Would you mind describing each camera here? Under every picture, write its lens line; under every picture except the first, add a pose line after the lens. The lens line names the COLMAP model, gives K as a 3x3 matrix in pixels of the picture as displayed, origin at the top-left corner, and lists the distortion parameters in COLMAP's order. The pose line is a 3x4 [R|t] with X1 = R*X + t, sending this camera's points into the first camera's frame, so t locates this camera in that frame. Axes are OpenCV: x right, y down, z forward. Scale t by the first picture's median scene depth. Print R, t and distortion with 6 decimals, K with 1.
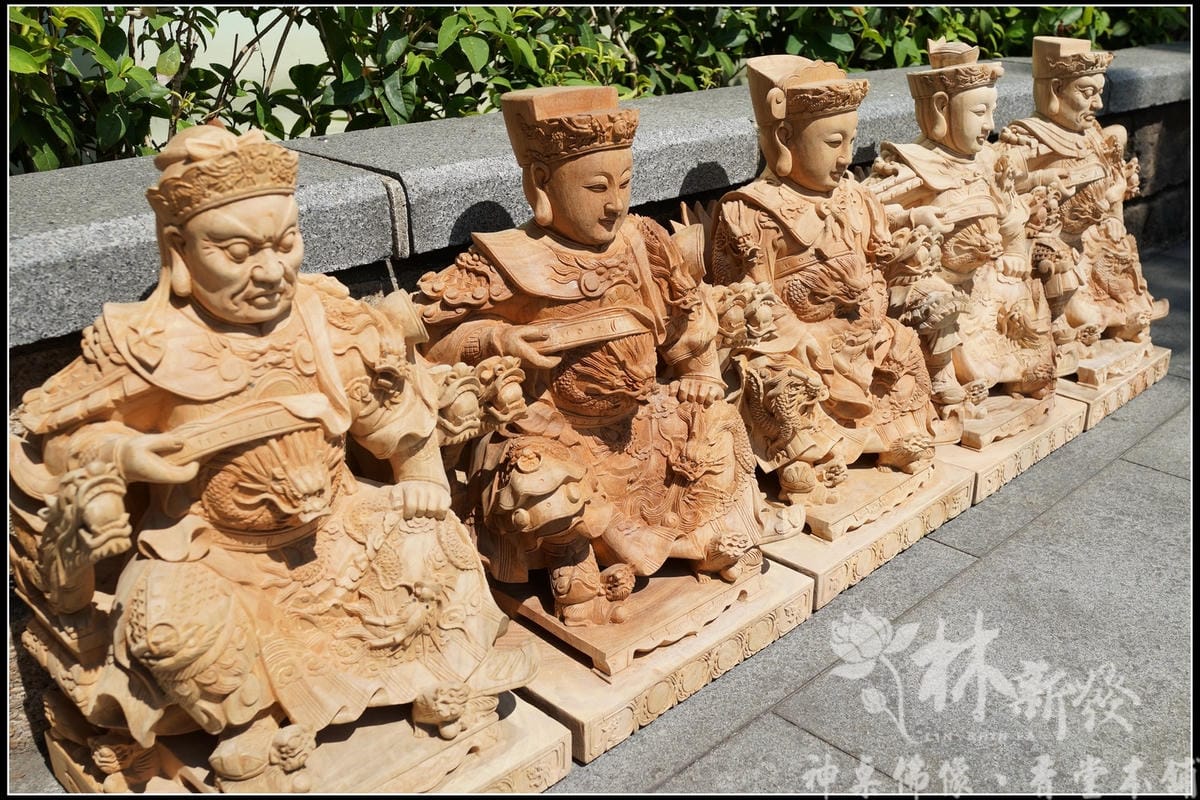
lens RADIAL K [[1172.9, 0, 656.0], [0, 1172.9, 378.2], [0, 0, 1]] dist [-0.084960, 0.000000]
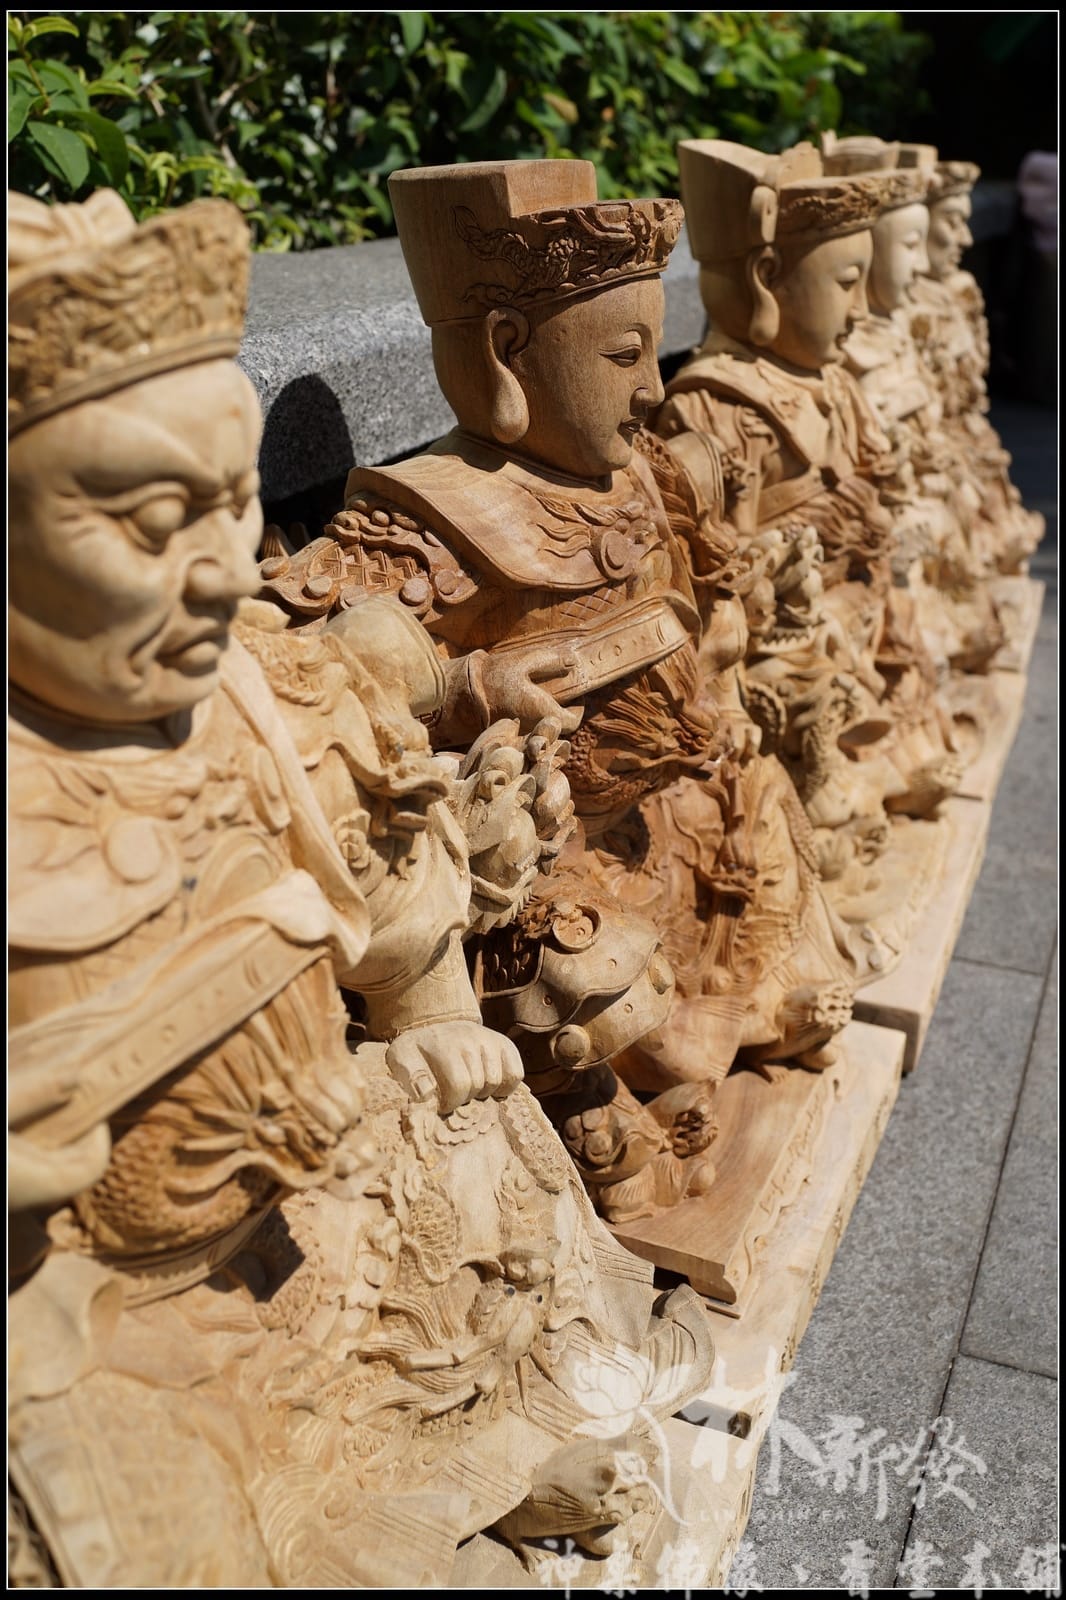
lens RADIAL K [[1563.8, 0, 566.1], [0, 1563.8, 760.0], [0, 0, 1]] dist [-0.084960, 0.000000]
pose [[0.937065, -0.127535, 0.325029, -0.292194], [0.110995, 0.991422, 0.069015, -0.040275], [-0.331043, -0.028595, 0.943182, 0.366497]]
